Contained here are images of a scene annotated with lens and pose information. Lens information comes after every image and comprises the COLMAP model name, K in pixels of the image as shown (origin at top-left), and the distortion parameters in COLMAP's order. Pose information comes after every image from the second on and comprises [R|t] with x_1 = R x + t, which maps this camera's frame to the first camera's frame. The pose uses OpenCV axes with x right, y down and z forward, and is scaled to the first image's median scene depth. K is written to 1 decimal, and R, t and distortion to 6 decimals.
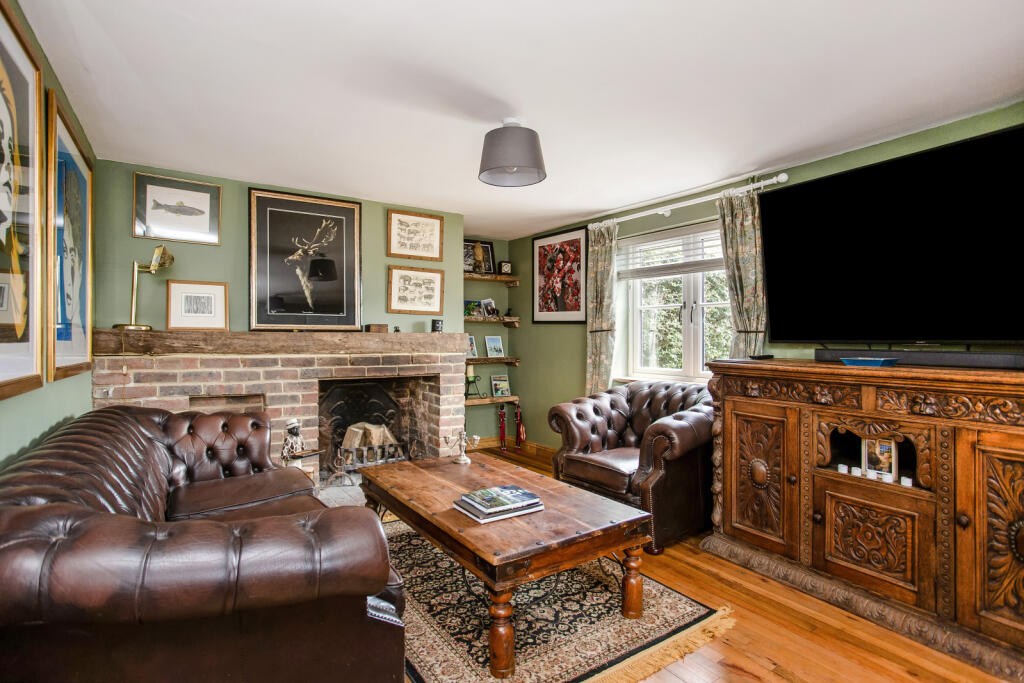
lens RADIAL K [[504.4, 0, 512.0], [0, 504.4, 341.5], [0, 0, 1]] dist [-0.000222, -0.000006]
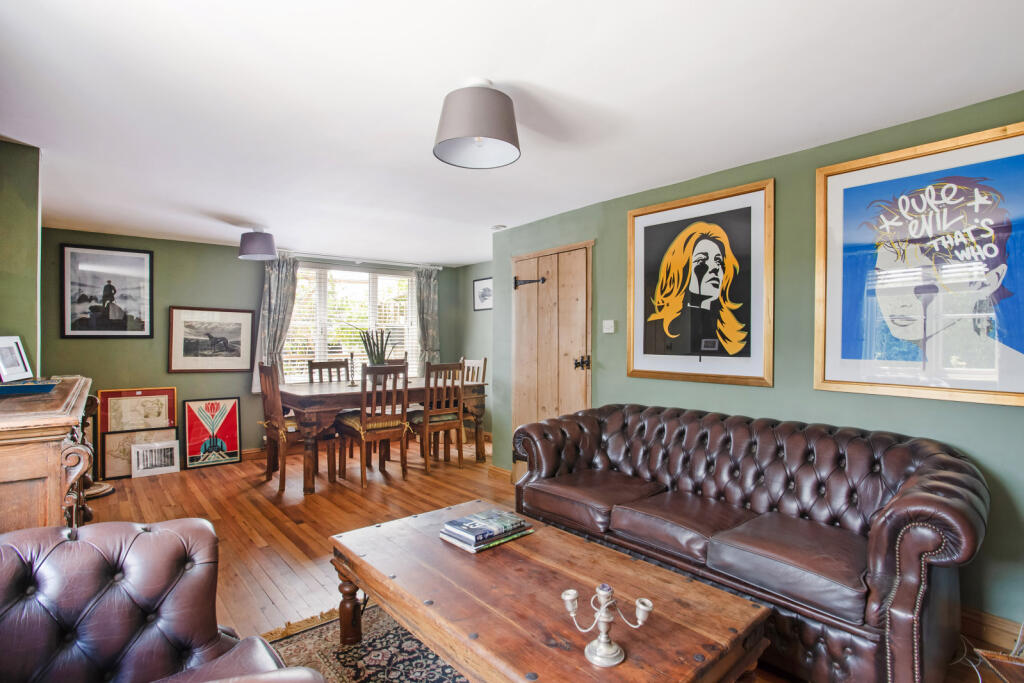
lens RADIAL K [[504.4, 0, 512.0], [0, 504.4, 341.5], [0, 0, 1]] dist [-0.000222, -0.000006]
pose [[-0.990817, -0.001098, -0.135205, 0.055233], [-0.002379, 0.999954, 0.009318, -0.051158], [0.135188, 0.009554, -0.990774, 1.879539]]
